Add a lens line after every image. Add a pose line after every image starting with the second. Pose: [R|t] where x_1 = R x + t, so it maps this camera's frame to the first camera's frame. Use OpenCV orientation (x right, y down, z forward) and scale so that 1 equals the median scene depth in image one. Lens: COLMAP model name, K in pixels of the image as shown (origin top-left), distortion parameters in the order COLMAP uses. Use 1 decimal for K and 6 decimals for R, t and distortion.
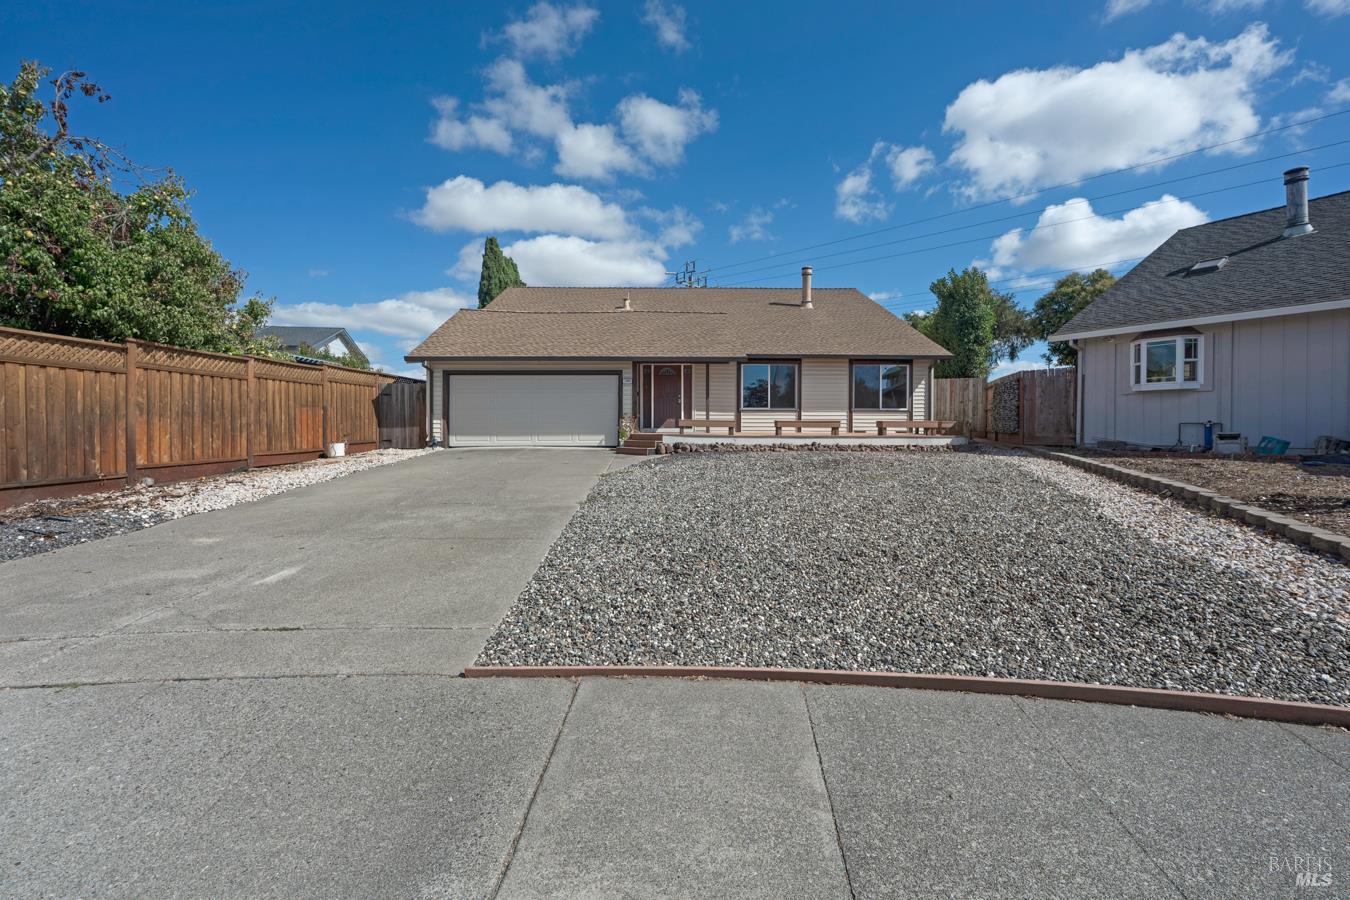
lens RADIAL K [[537.2, 0, 671.3], [0, 537.2, 438.3], [0, 0, 1]] dist [0.000061, 0.000301]
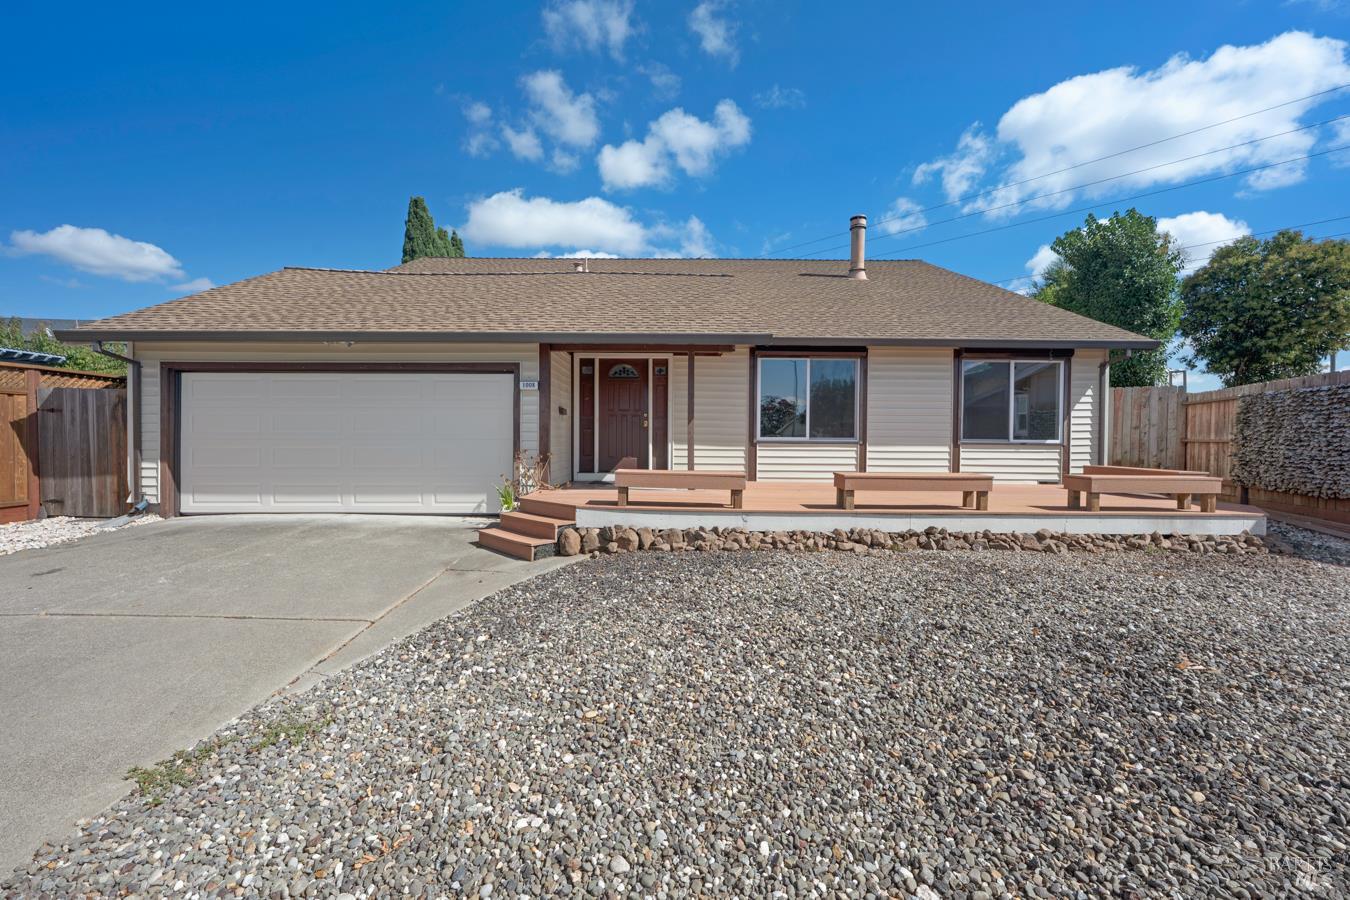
lens RADIAL K [[537.2, 0, 680.8], [0, 537.2, 458.3], [0, 0, 1]] dist [0.000061, 0.000301]
pose [[0.999984, 0.004654, -0.003267, 0.059879], [-0.004637, 0.999975, 0.005397, -0.041906], [0.003292, -0.005381, 0.999980, 0.497806]]
